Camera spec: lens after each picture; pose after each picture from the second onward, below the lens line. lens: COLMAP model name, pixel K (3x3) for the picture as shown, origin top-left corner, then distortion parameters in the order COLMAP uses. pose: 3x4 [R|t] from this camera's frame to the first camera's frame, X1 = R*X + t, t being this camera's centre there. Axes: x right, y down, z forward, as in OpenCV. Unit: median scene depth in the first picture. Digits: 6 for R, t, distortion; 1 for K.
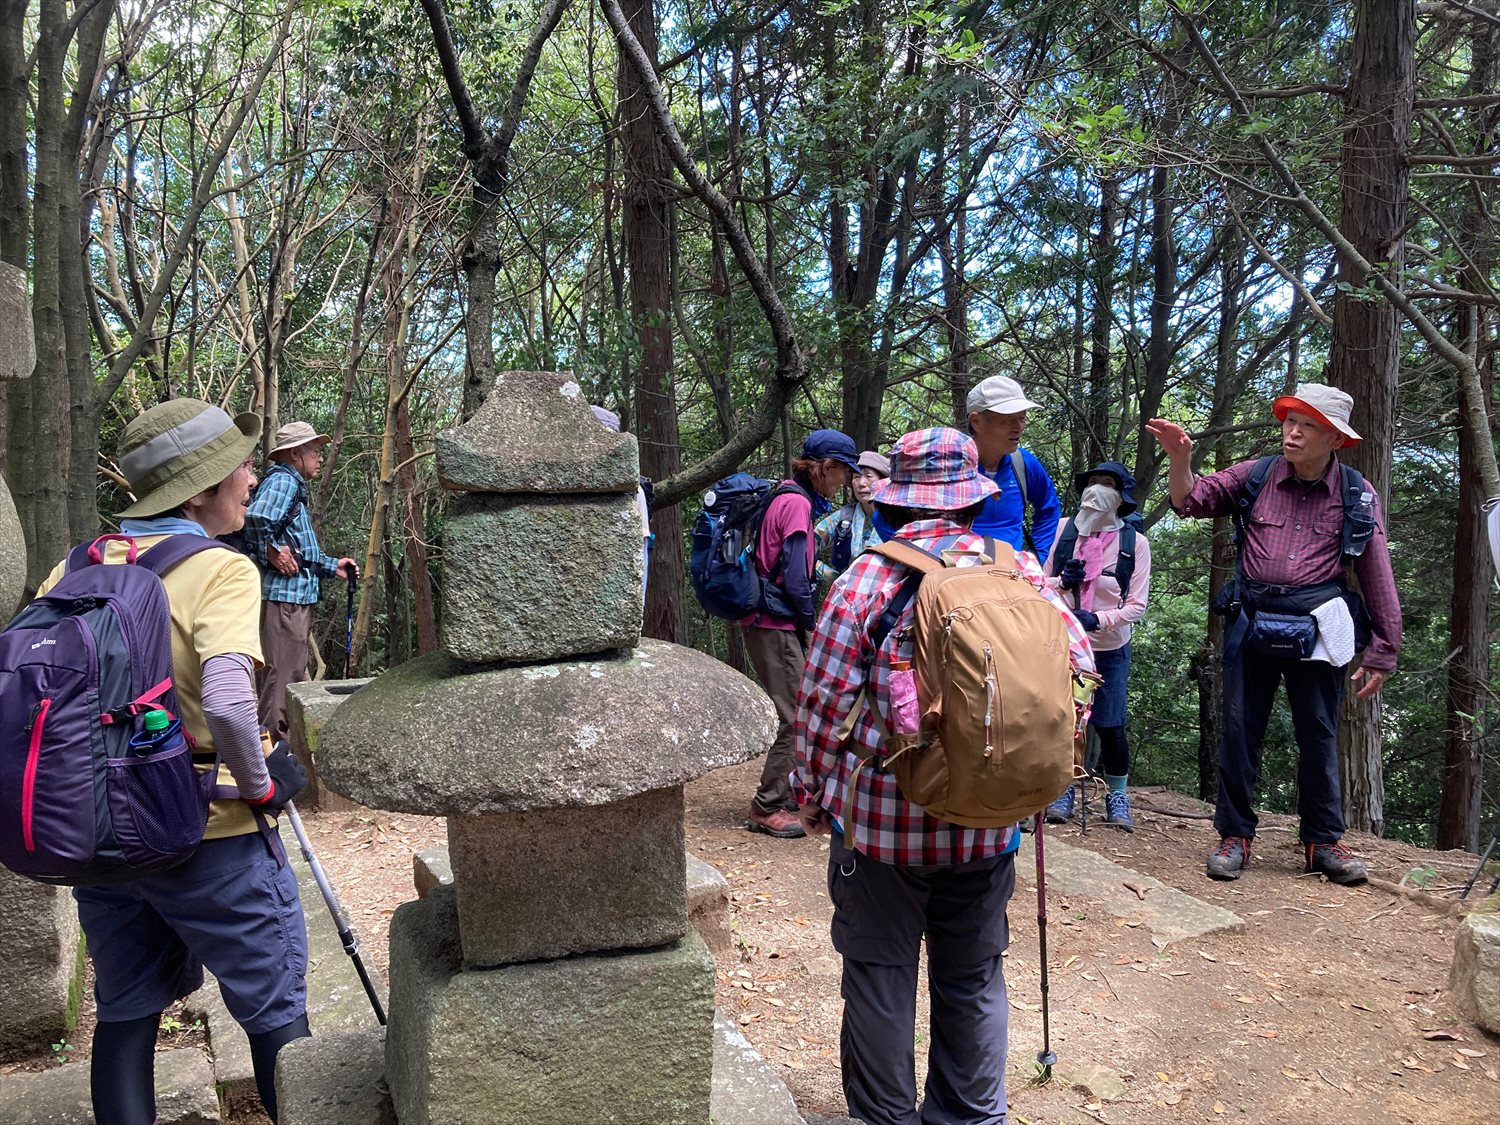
lens RADIAL K [[1210.2, 0, 750.0], [0, 1210.2, 562.5], [0, 0, 1]] dist [0.090610, -0.126859]
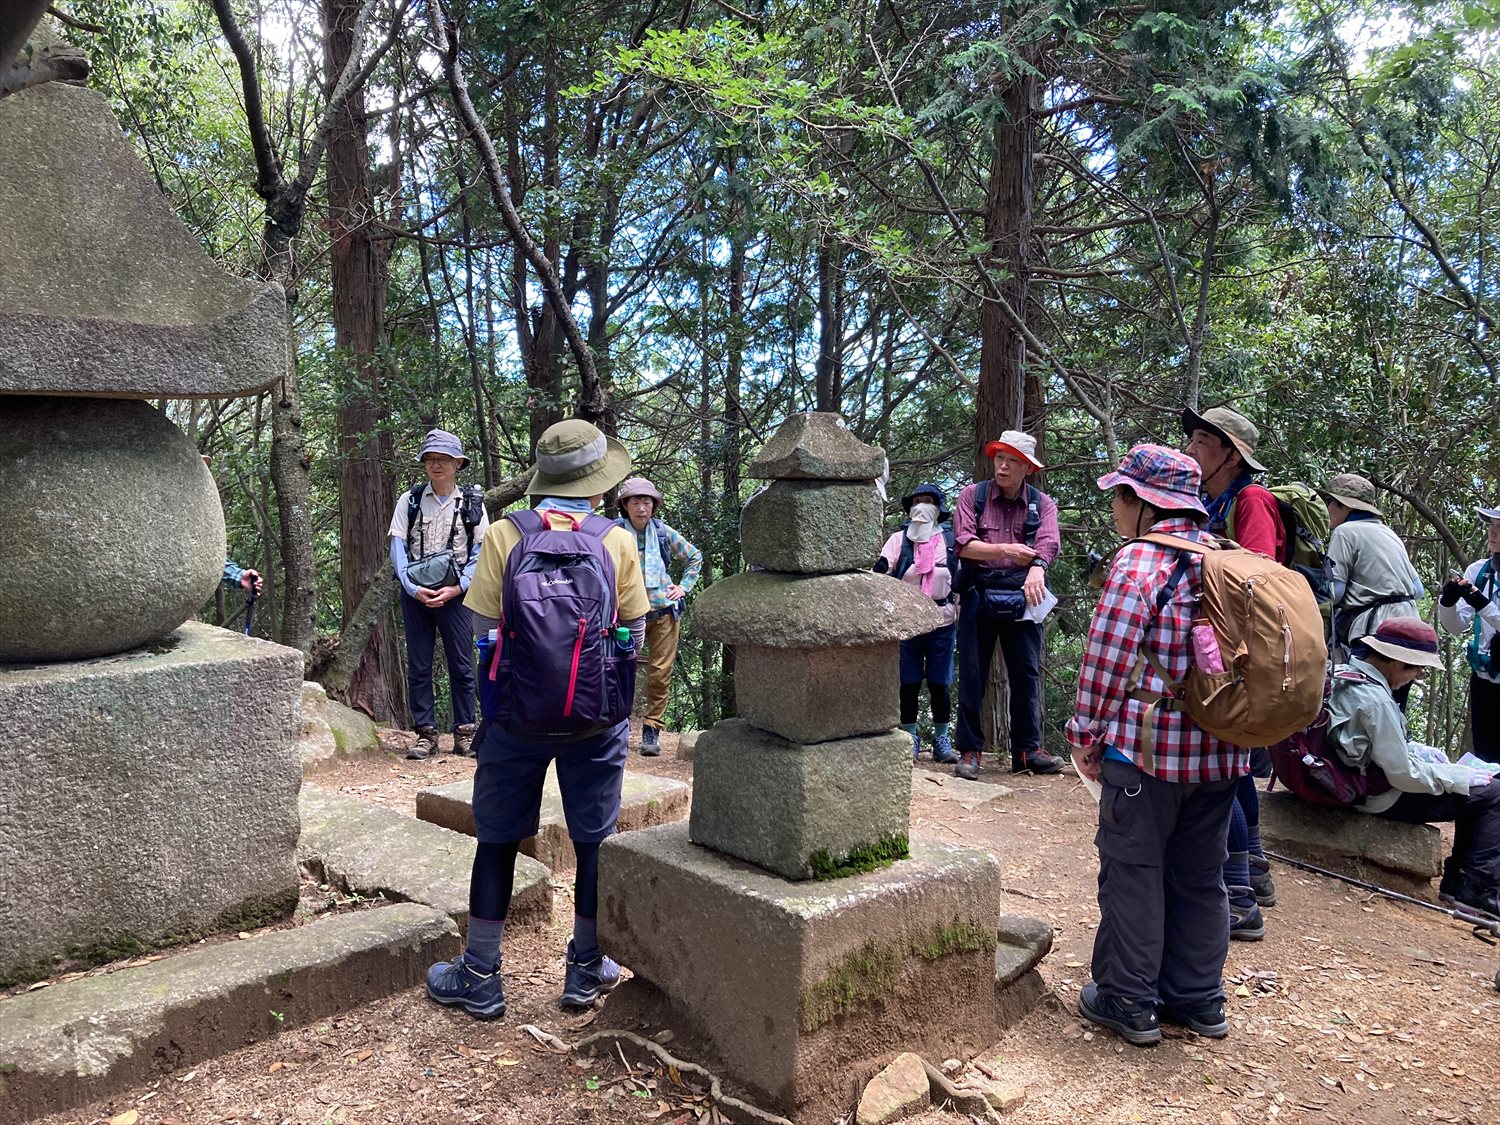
lens RADIAL K [[1210.2, 0, 750.0], [0, 1210.2, 562.5], [0, 0, 1]] dist [0.090610, -0.126859]
pose [[0.939123, -0.009782, 0.343442, -0.467429], [0.019755, 0.999478, -0.025551, 0.056411], [-0.343013, 0.030780, 0.938826, -0.332148]]
